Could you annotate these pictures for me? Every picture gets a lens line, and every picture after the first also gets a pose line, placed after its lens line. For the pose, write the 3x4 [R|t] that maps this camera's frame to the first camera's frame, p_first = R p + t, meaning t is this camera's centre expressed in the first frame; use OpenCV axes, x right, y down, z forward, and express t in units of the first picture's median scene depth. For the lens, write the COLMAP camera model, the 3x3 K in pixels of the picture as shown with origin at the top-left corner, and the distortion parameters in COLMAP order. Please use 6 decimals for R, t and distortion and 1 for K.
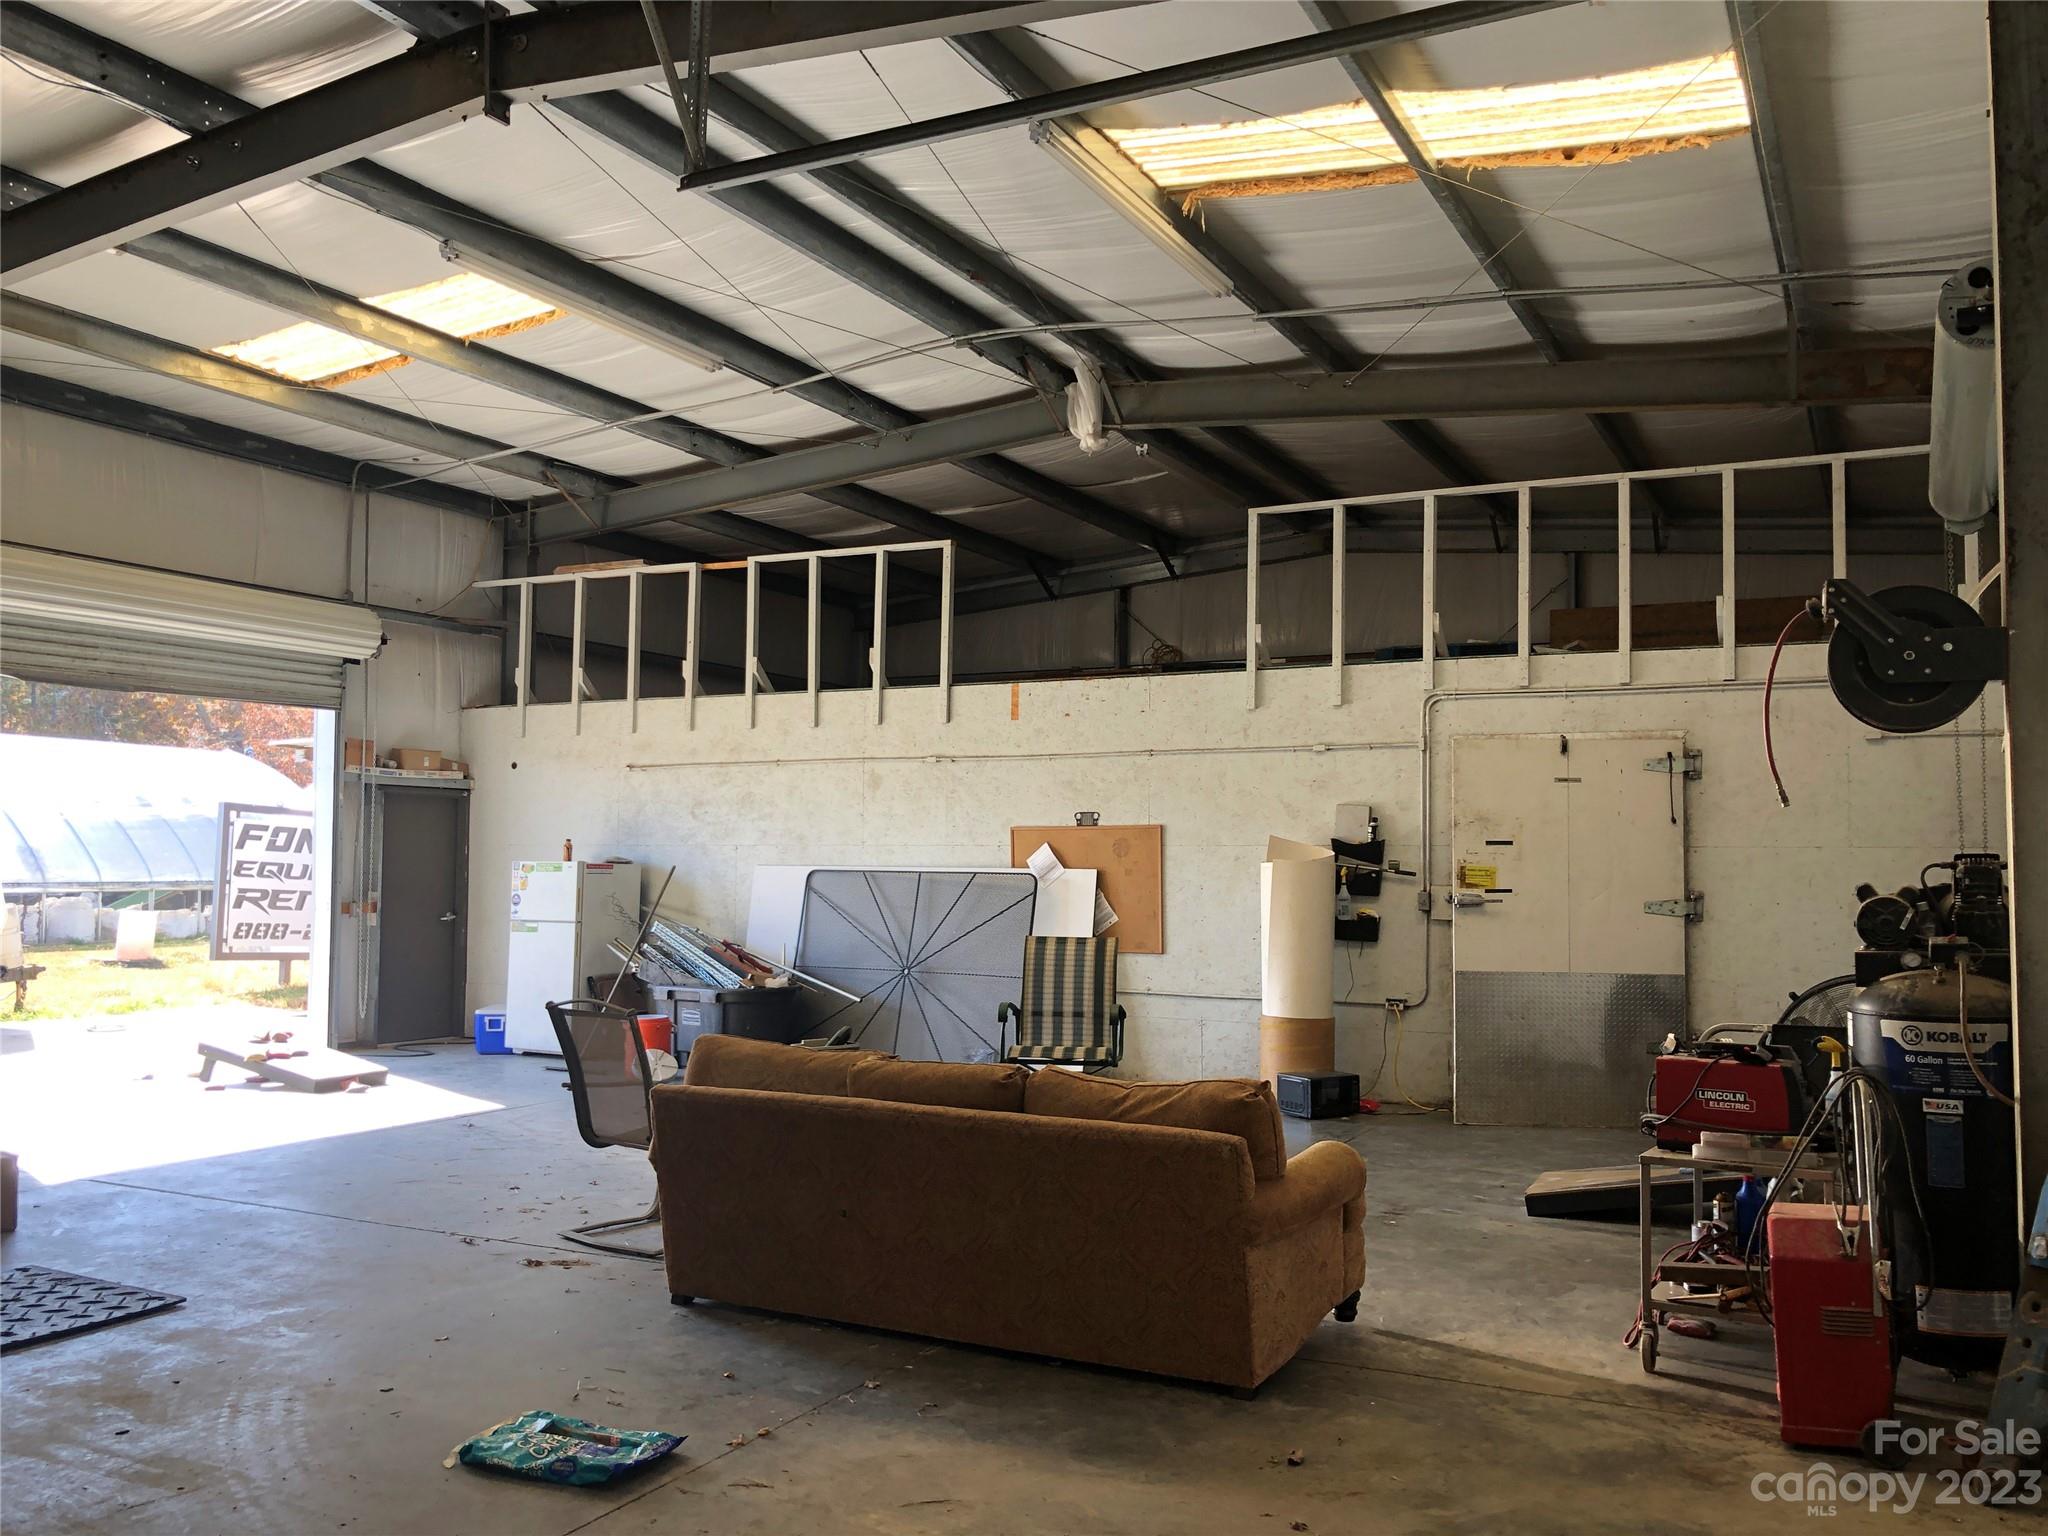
lens RADIAL K [[1689.8, 0, 1024.0], [0, 1689.8, 768.0], [0, 0, 1]] dist [0.056489, 0.000528]
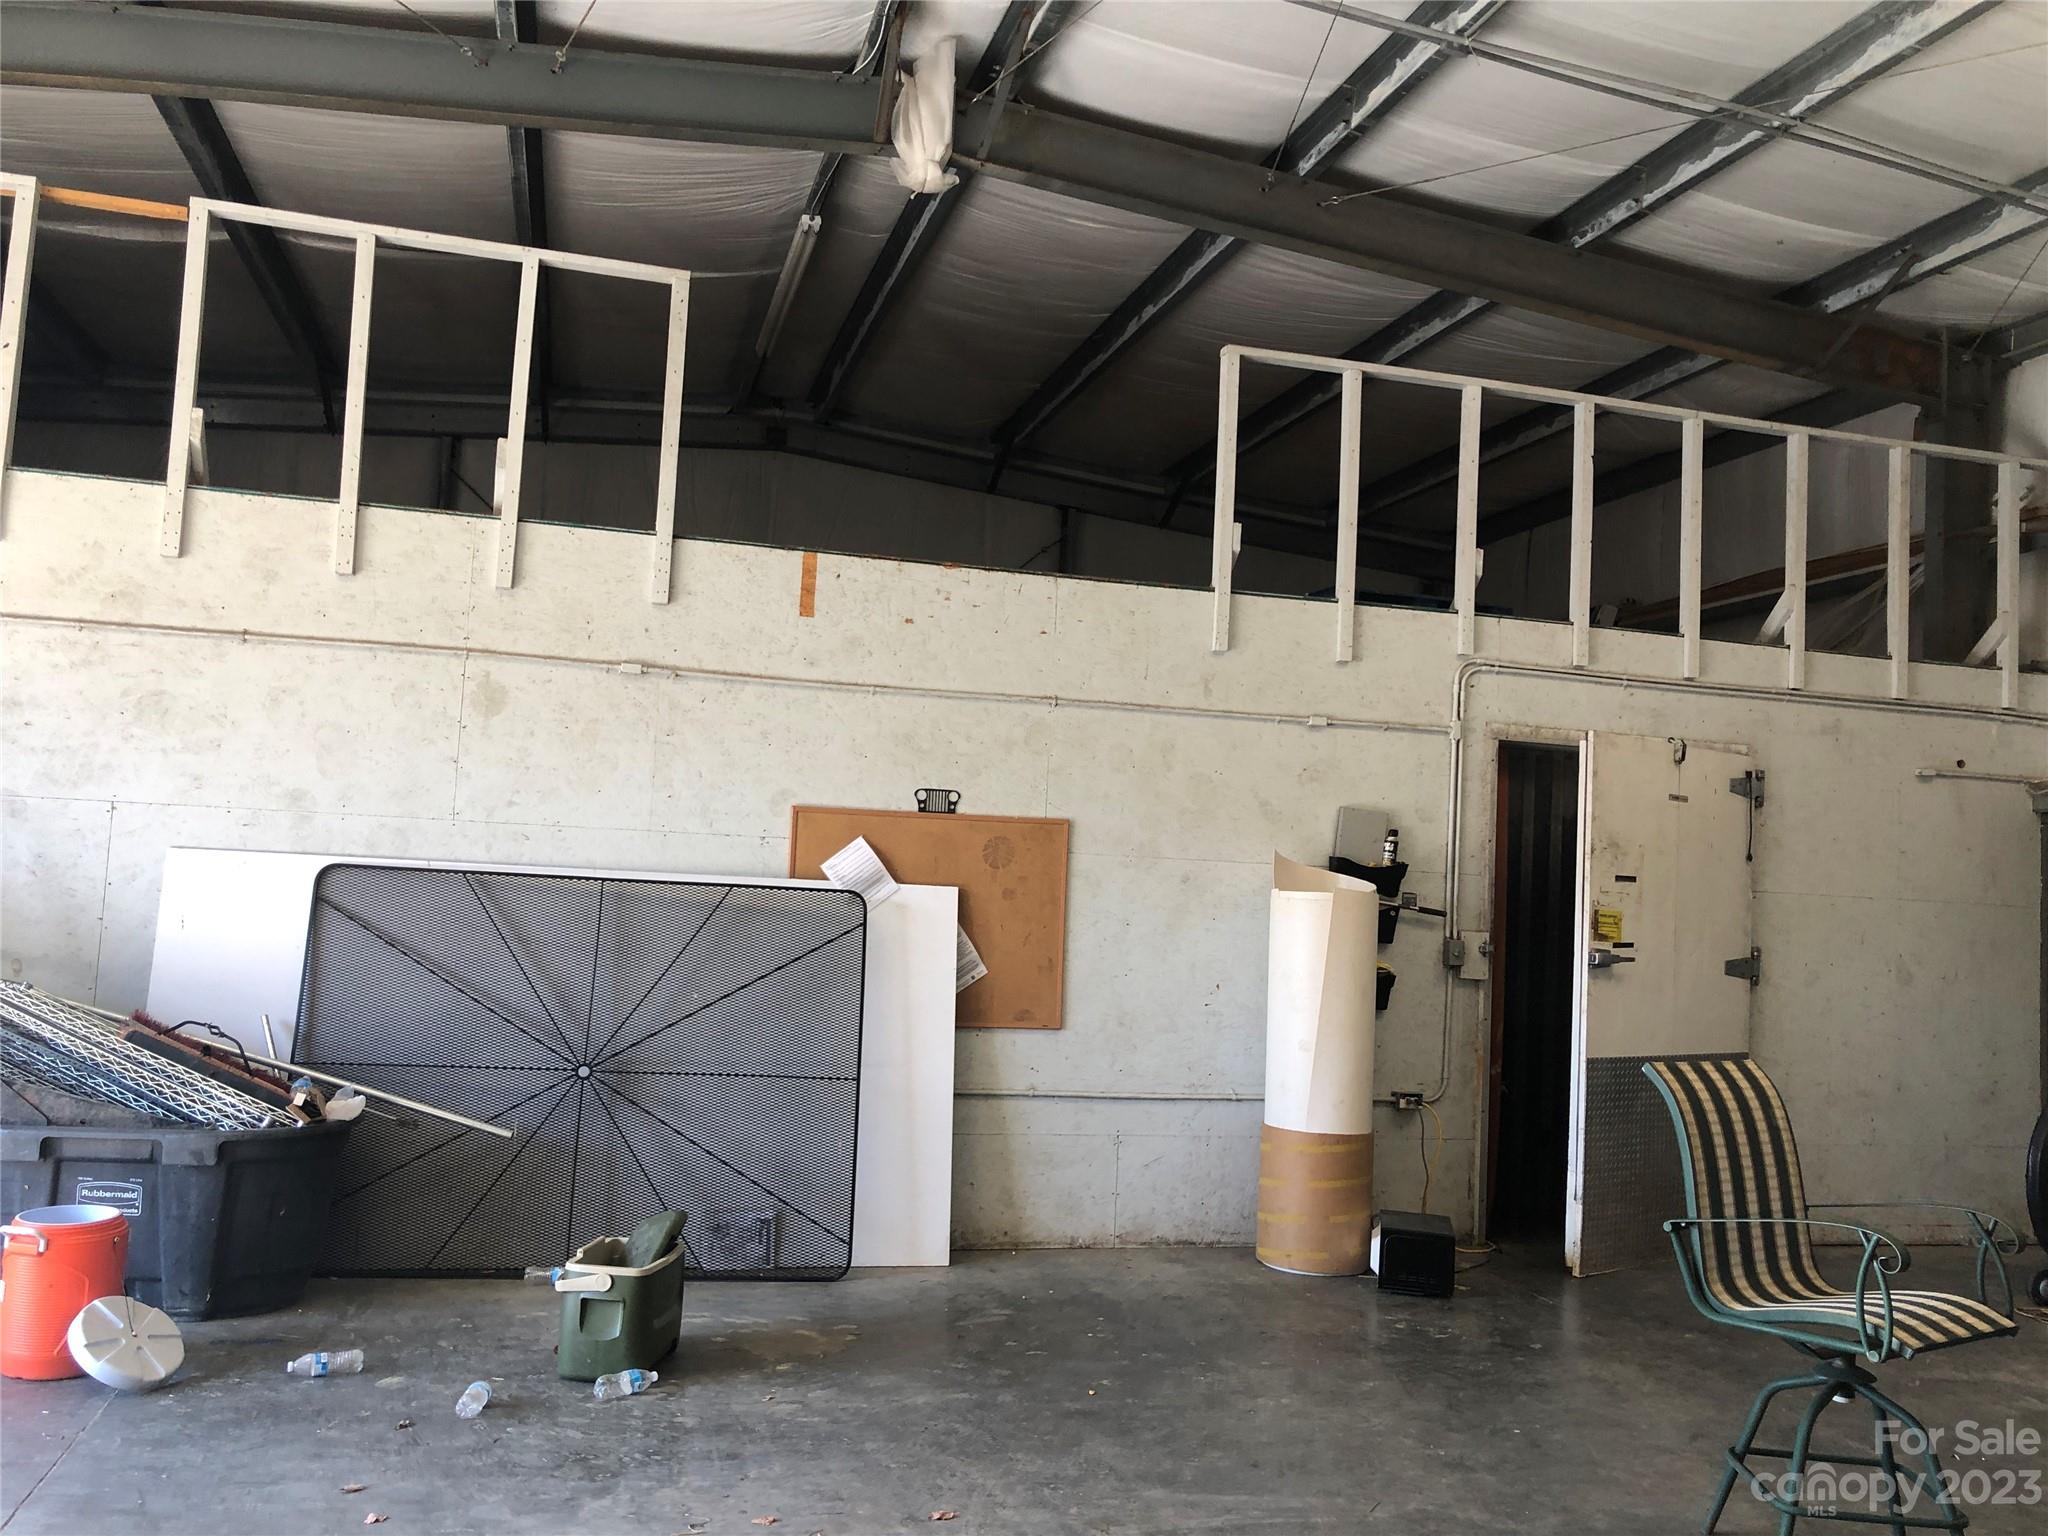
lens RADIAL K [[1667.6, 0, 1024.0], [0, 1667.6, 768.0], [0, 0, 1]] dist [0.062183, -0.082797]
pose [[0.734901, 0.077040, 0.673784, -0.335322], [-0.082284, 0.996316, -0.024170, 0.030376], [-0.673164, -0.037679, 0.738533, 0.551862]]
